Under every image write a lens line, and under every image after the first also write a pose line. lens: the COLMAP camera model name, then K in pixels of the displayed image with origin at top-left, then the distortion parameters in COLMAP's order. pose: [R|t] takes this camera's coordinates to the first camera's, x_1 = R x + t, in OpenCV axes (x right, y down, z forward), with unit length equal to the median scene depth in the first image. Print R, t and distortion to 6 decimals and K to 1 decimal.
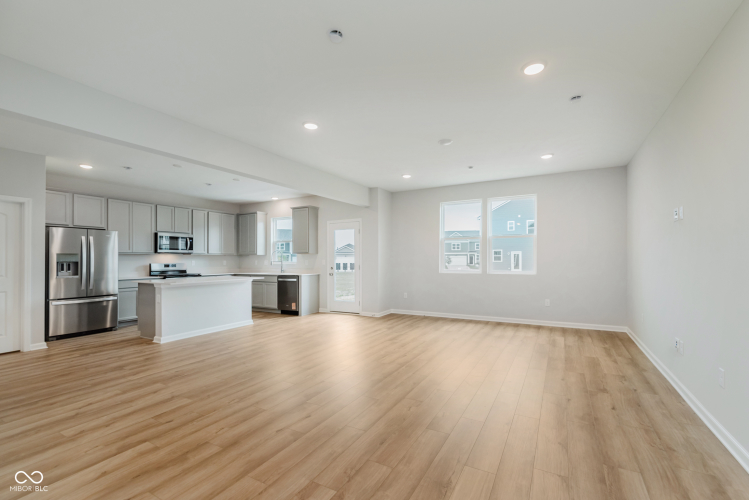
lens RADIAL K [[327.4, 0, 385.3], [0, 327.4, 257.7], [0, 0, 1]] dist [0.000954, 0.000400]
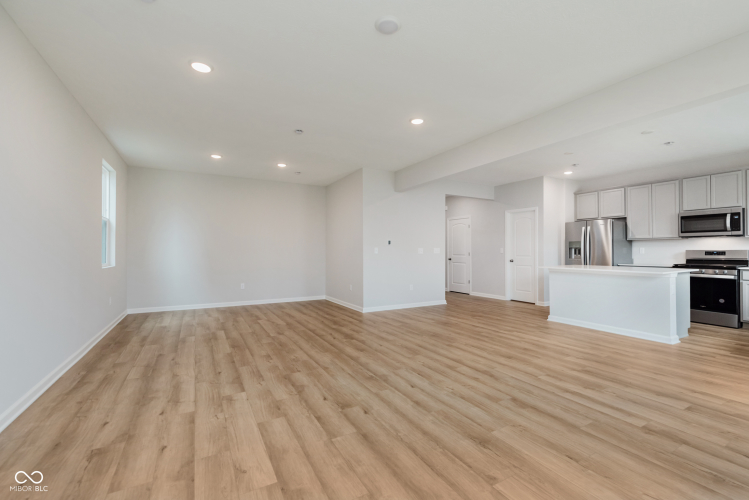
lens RADIAL K [[327.4, 0, 385.8], [0, 327.4, 247.4], [0, 0, 1]] dist [0.000954, 0.000400]
pose [[-0.523505, -0.002037, -0.852020, 0.509122], [0.009739, 0.999918, -0.008375, 0.014457], [0.851967, -0.012682, -0.523442, 1.006733]]
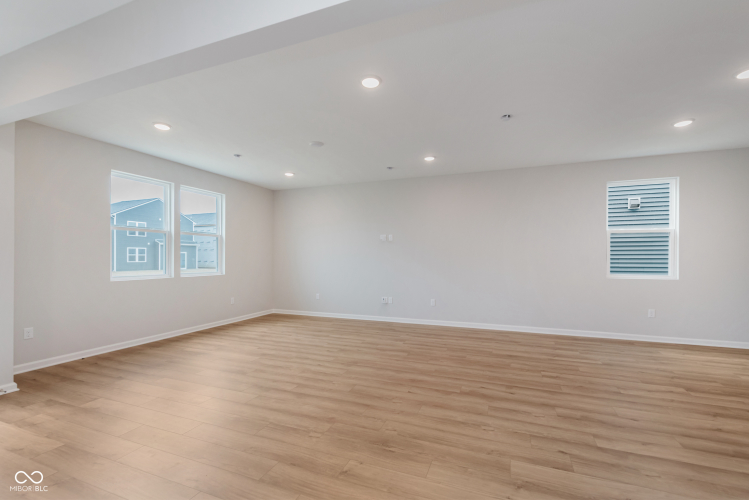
lens RADIAL K [[327.4, 0, 380.9], [0, 327.4, 255.5], [0, 0, 1]] dist [0.000954, 0.000400]
pose [[-0.126253, 0.013212, 0.991910, -0.667702], [-0.003661, 0.999898, -0.013785, 0.005524], [-0.991991, -0.005372, -0.126191, 0.728865]]
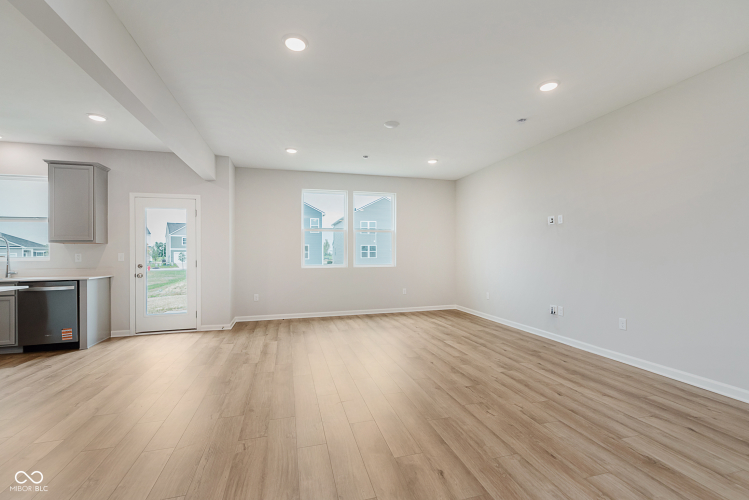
lens RADIAL K [[327.4, 0, 380.3], [0, 327.4, 253.6], [0, 0, 1]] dist [0.000954, 0.000400]
pose [[0.713745, 0.002061, 0.700402, -0.386456], [-0.001500, 0.999998, -0.001414, 0.010681], [-0.700404, -0.000042, 0.713747, 0.282716]]
